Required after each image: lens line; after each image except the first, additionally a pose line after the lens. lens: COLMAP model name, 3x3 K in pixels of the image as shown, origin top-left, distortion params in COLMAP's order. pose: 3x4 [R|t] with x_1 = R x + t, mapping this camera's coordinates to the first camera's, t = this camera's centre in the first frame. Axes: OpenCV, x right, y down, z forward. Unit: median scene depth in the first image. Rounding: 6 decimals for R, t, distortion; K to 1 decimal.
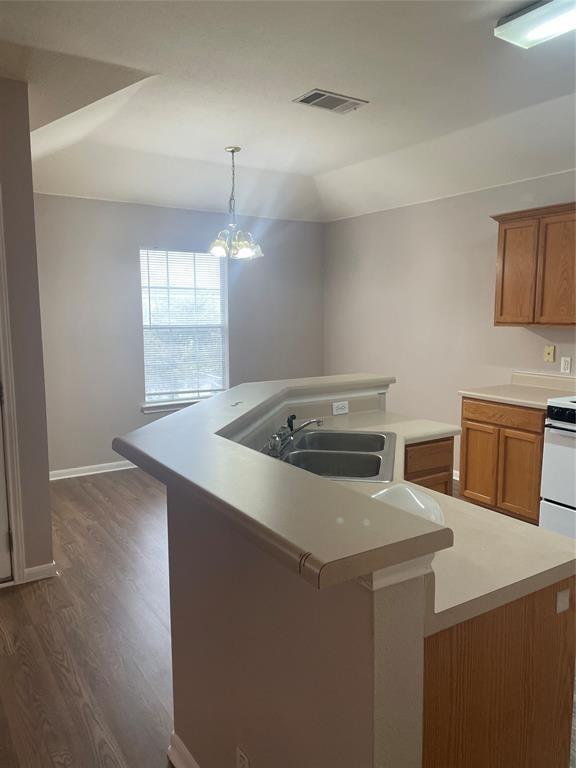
lens RADIAL K [[582.1, 0, 291.5], [0, 582.1, 383.8], [0, 0, 1]] dist [0.036041, -0.008582]
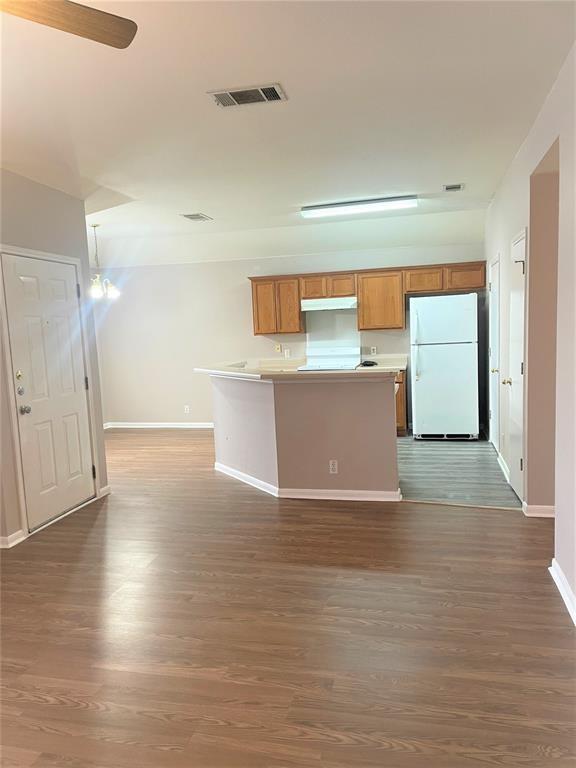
lens RADIAL K [[582.1, 0, 291.5], [0, 582.1, 383.8], [0, 0, 1]] dist [0.036041, -0.008582]
pose [[0.721720, -0.094316, 0.685729, -0.819084], [0.128107, 0.991759, 0.001577, 0.063630], [-0.680227, 0.086709, 0.727855, -0.403124]]
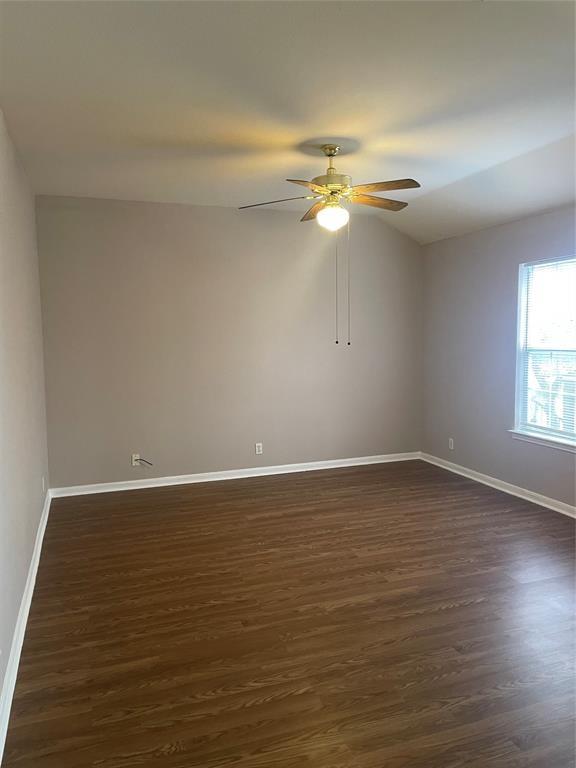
lens RADIAL K [[582.1, 0, 291.5], [0, 582.1, 383.8], [0, 0, 1]] dist [0.036041, -0.008582]
pose [[-0.224571, 0.120671, -0.966957, 0.191276], [-0.117569, 0.981699, 0.149815, -0.045097], [0.967339, 0.147329, -0.206274, 0.157711]]
